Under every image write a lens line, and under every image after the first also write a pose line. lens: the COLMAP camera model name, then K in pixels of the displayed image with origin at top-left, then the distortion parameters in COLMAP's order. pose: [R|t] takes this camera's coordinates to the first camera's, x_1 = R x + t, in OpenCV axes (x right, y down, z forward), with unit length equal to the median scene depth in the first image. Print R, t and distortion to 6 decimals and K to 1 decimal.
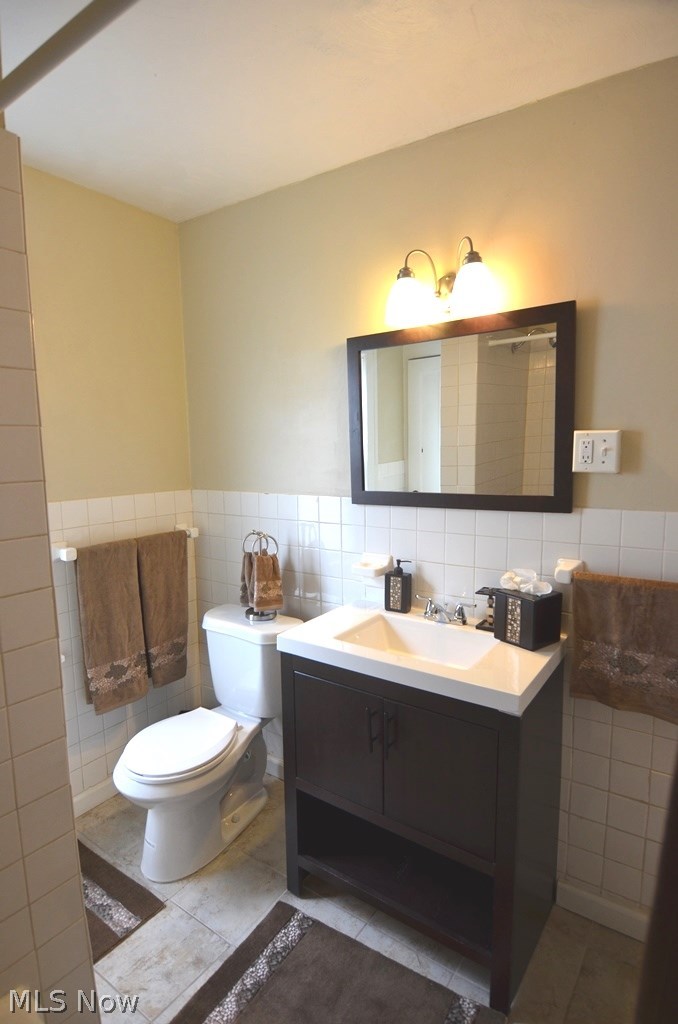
lens RADIAL K [[549.9, 0, 338.8], [0, 549.9, 513.1], [0, 0, 1]] dist [-0.011111, -0.005117]
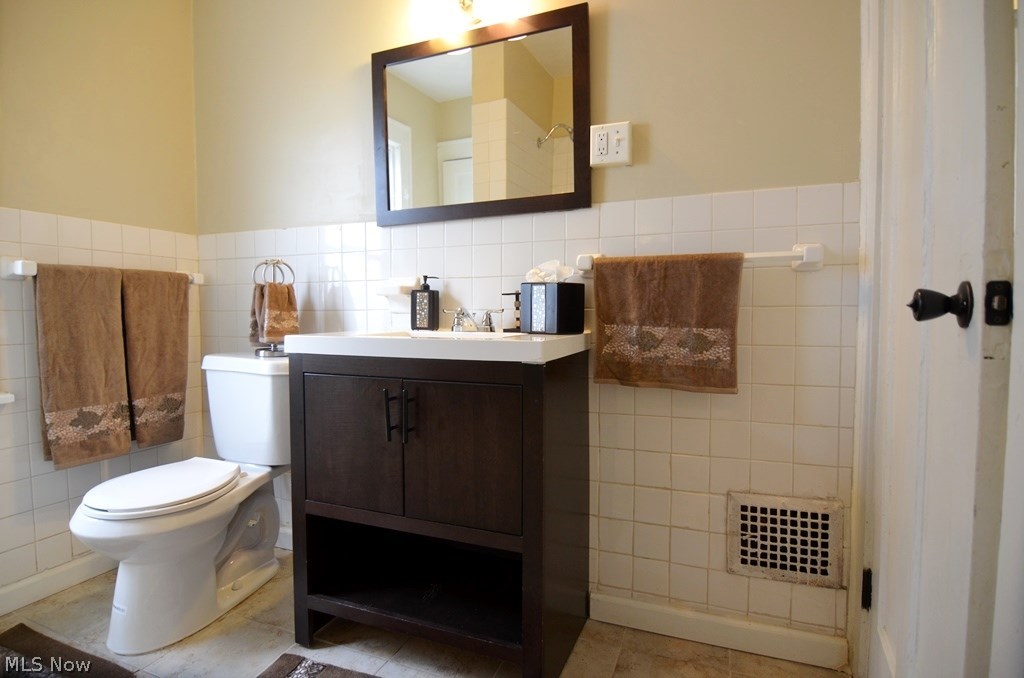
lens RADIAL K [[538.7, 0, 515.4], [0, 538.7, 335.0], [0, 0, 1]] dist [-0.007124, -0.012775]
pose [[0.971970, 0.002565, 0.235091, 0.042706], [0.016745, 0.996646, -0.080102, 0.277934], [-0.234508, 0.081793, 0.968667, 0.062832]]
